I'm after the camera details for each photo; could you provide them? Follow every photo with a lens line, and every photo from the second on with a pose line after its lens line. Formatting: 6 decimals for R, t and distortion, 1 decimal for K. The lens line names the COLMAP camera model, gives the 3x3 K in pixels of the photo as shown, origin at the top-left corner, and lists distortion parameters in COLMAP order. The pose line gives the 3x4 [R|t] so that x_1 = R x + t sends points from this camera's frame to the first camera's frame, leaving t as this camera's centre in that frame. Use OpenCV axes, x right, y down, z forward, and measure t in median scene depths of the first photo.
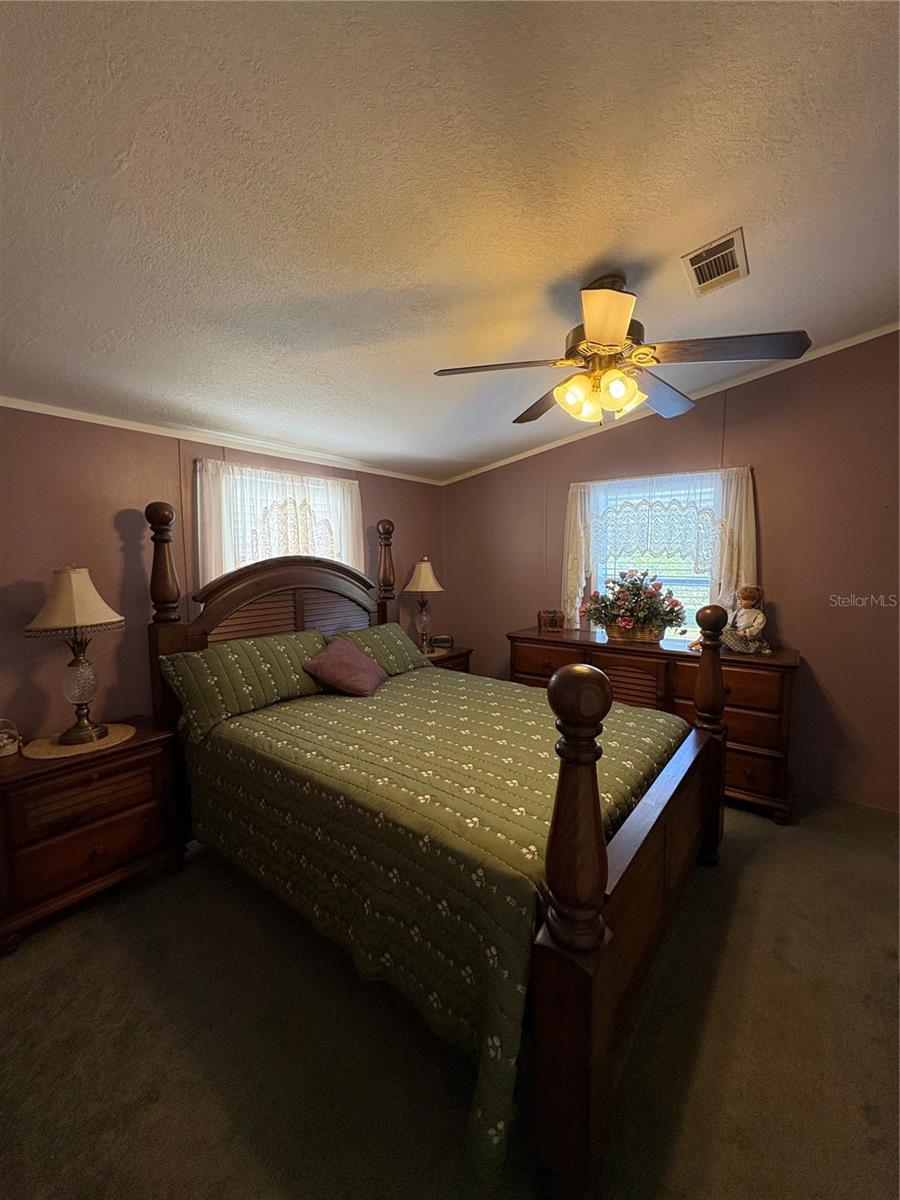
lens RADIAL K [[477.0, 0, 453.4], [0, 477.0, 600.4], [0, 0, 1]] dist [0.001762, 0.000138]
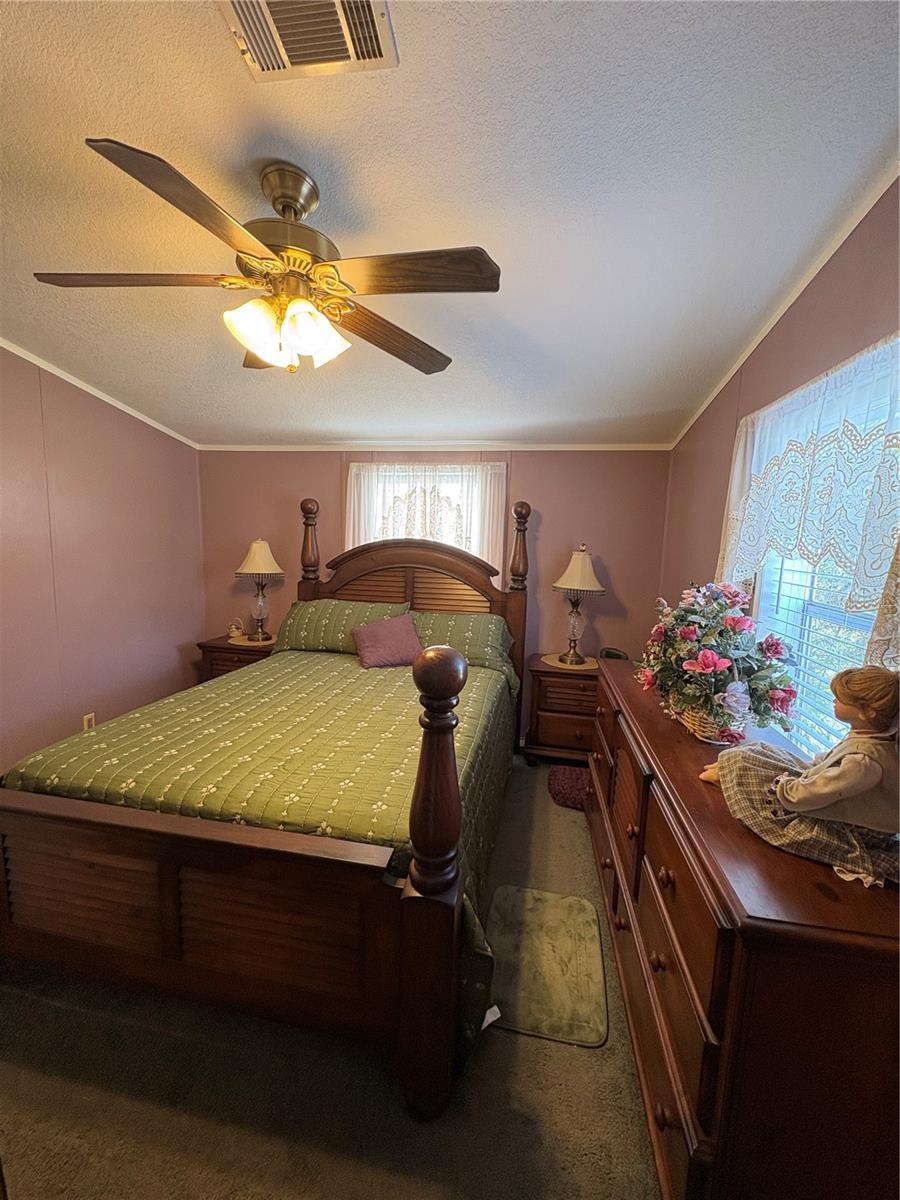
lens RADIAL K [[477.0, 0, 451.6], [0, 477.0, 600.3], [0, 0, 1]] dist [0.001762, 0.000138]
pose [[0.455155, 0.138658, -0.879550, 0.734721], [-0.114626, 0.988706, 0.096549, -0.068887], [0.883003, 0.056875, 0.465909, 0.569881]]
